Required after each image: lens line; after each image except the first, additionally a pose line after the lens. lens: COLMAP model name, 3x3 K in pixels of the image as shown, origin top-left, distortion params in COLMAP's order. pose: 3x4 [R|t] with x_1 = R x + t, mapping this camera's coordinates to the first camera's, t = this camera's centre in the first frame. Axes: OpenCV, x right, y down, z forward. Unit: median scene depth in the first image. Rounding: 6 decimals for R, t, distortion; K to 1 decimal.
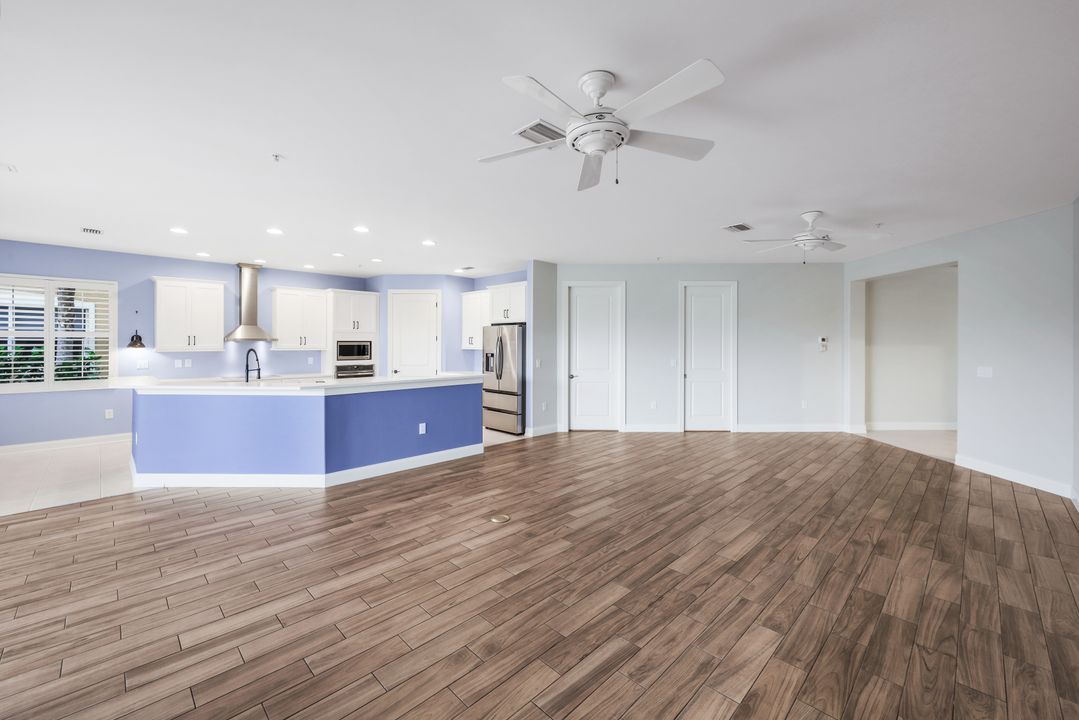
lens RADIAL K [[439.2, 0, 536.8], [0, 439.2, 341.2], [0, 0, 1]] dist [0.001585, 0.000038]
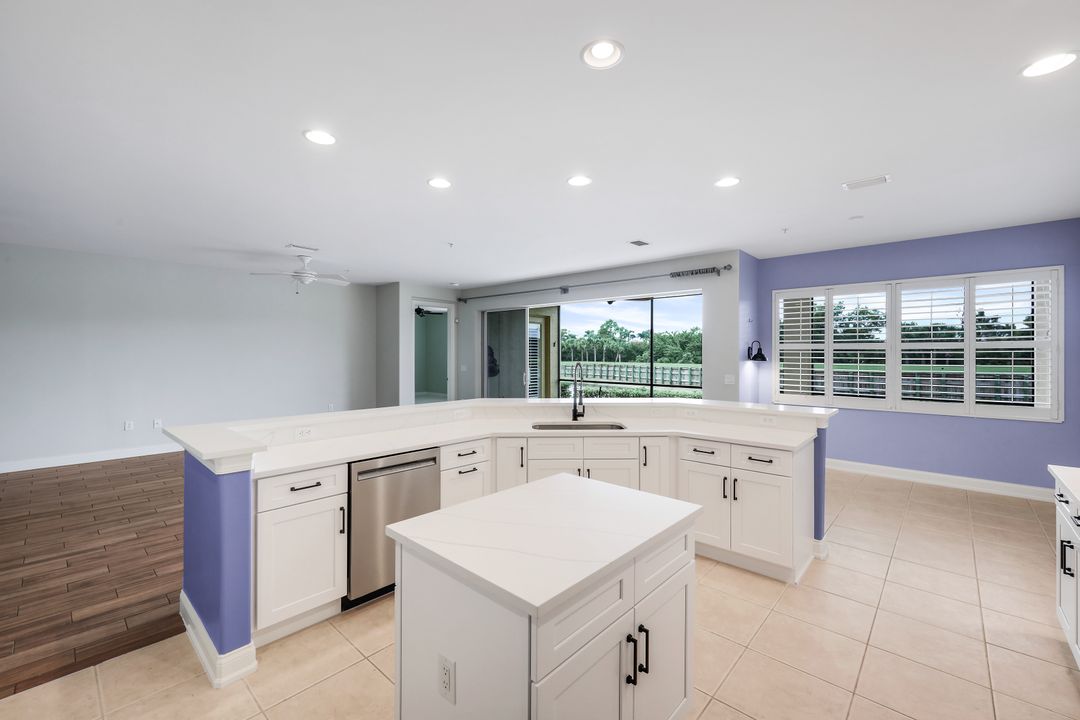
lens RADIAL K [[452.0, 0, 535.8], [0, 452.0, 353.4], [0, 0, 1]] dist [0.000959, 0.000067]
pose [[-0.999030, -0.005506, -0.043696, -0.614558], [-0.005390, 0.999982, -0.002776, 0.005940], [0.043710, -0.002538, -0.999041, 2.016284]]
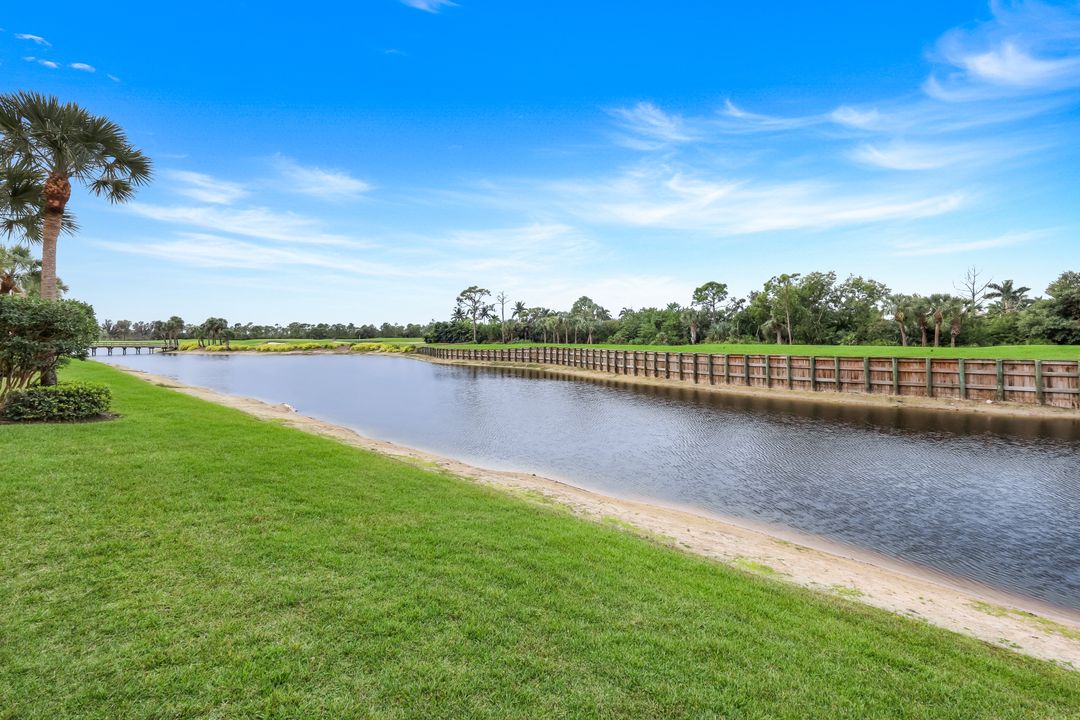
lens RADIAL K [[460.6, 0, 547.9], [0, 460.6, 331.3], [0, 0, 1]] dist [0.000417, 0.000215]
pose [[-0.999603, 0.005797, -0.027588, -3.089850], [0.006092, 0.999925, -0.010614, -0.002770], [0.027525, -0.010778, -0.999563, 0.223711]]
